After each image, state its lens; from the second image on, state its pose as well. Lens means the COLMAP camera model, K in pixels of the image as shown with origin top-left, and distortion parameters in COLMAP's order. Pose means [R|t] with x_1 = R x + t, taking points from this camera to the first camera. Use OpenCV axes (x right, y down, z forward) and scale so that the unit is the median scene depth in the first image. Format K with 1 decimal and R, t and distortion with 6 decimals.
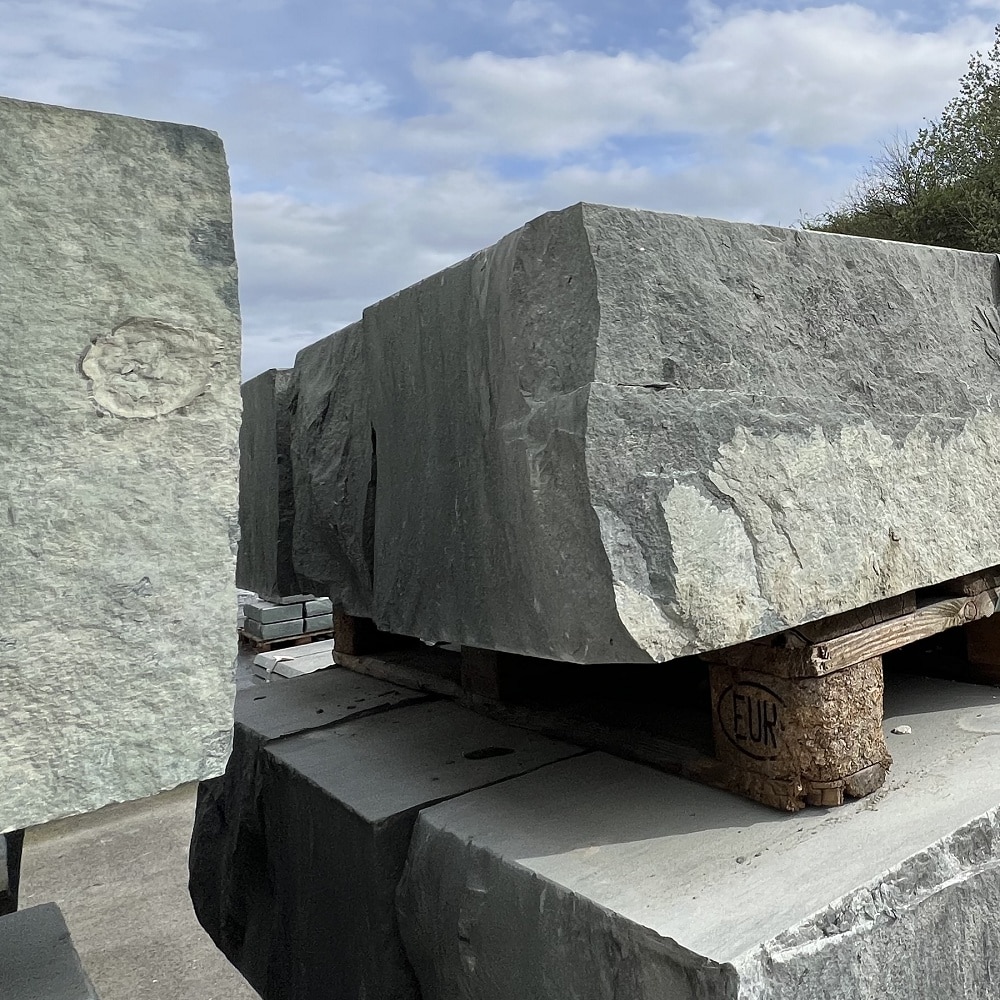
lens RADIAL K [[768.7, 0, 500.0], [0, 768.7, 413.7], [0, 0, 1]] dist [-0.001898, 0.001664]
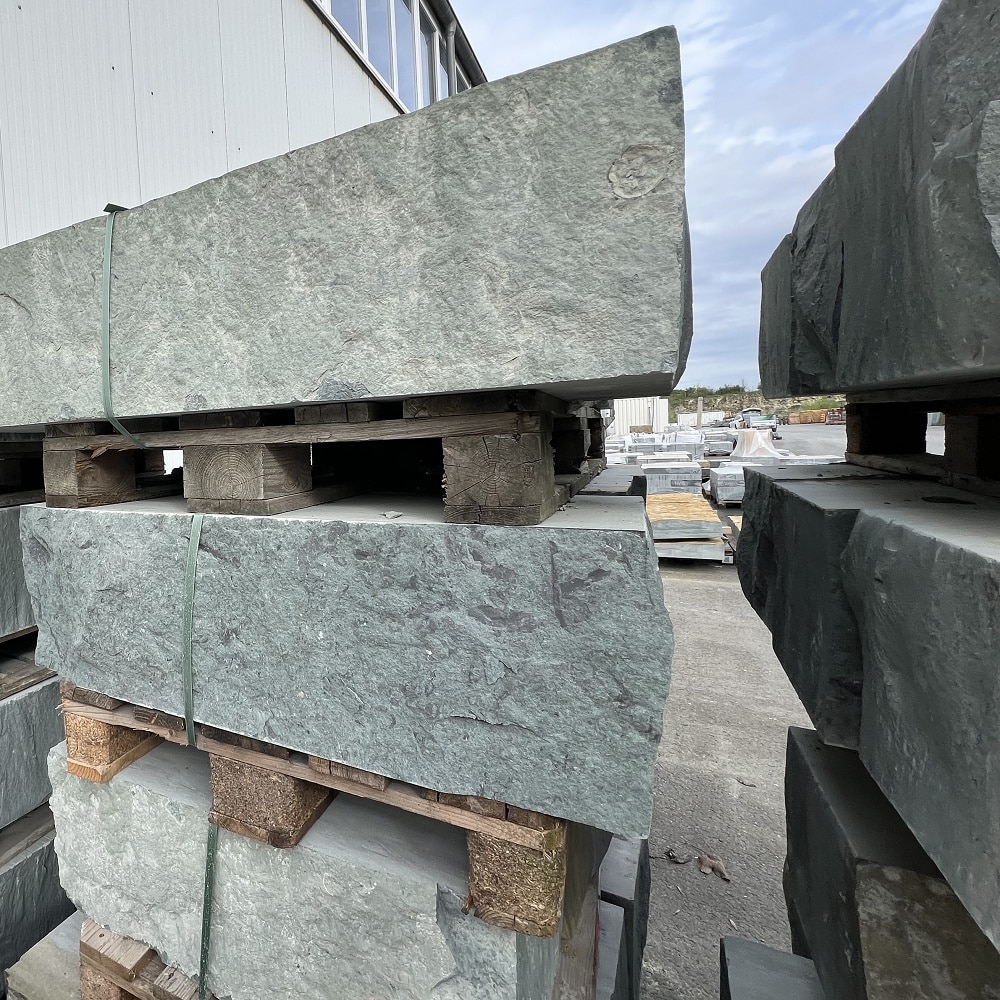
lens RADIAL K [[510.0, 0, 500.0], [0, 510.0, 500.0], [0, 0, 1]] dist [-0.000165, -0.001261]
pose [[0.599372, 0.117007, -0.791873, 0.506778], [0.074028, 0.976917, 0.200382, 0.493759], [0.797040, -0.178724, 0.576875, -0.253075]]
